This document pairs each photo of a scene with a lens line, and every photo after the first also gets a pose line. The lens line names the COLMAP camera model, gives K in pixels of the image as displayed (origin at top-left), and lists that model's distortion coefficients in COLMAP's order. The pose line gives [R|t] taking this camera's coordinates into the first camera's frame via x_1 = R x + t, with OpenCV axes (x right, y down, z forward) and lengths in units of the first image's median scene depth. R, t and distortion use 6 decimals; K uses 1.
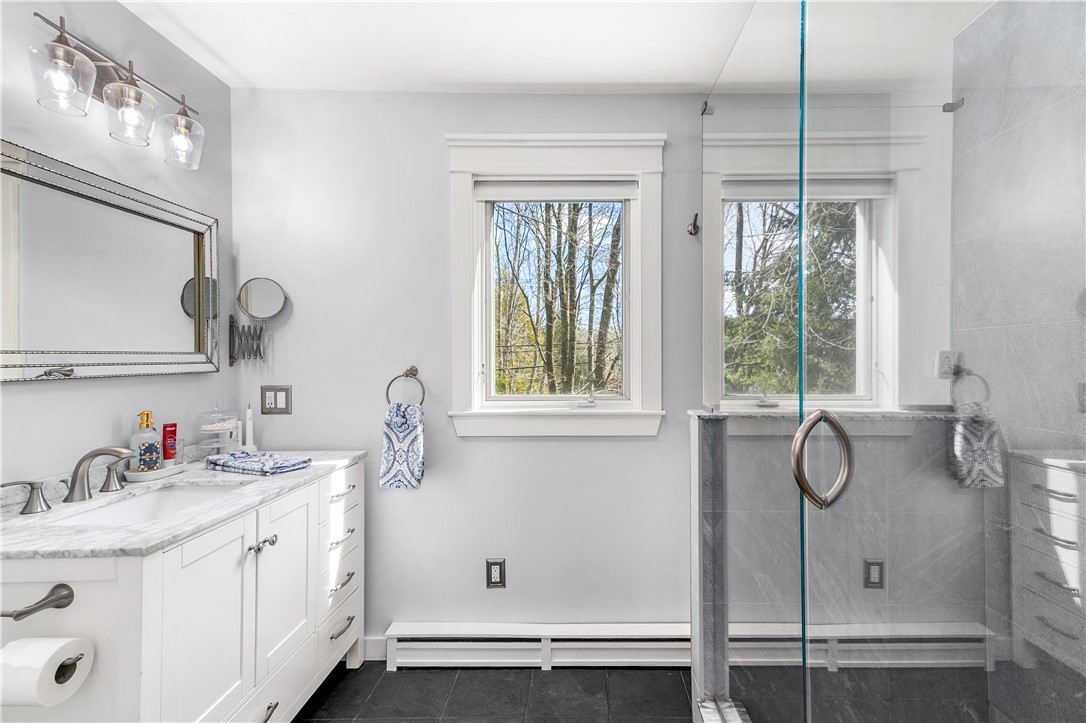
lens RADIAL K [[489.8, 0, 548.4], [0, 489.8, 355.6], [0, 0, 1]] dist [0.027150, 0.000166]
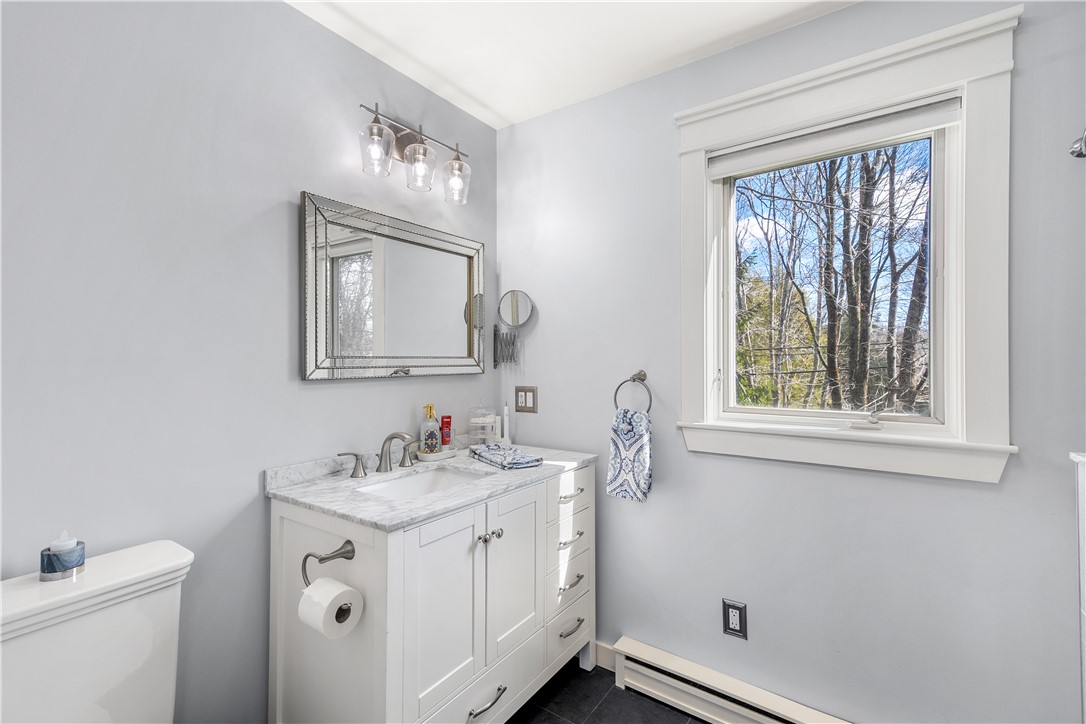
lens RADIAL K [[470.0, 0, 539.3], [0, 470.0, 359.1], [0, 0, 1]] dist [0.018456, 0.000286]
pose [[0.849104, -0.001812, -0.528223, 0.037961], [0.001935, 0.999998, -0.000320, -0.000533], [0.528223, -0.000751, 0.849106, 0.138732]]
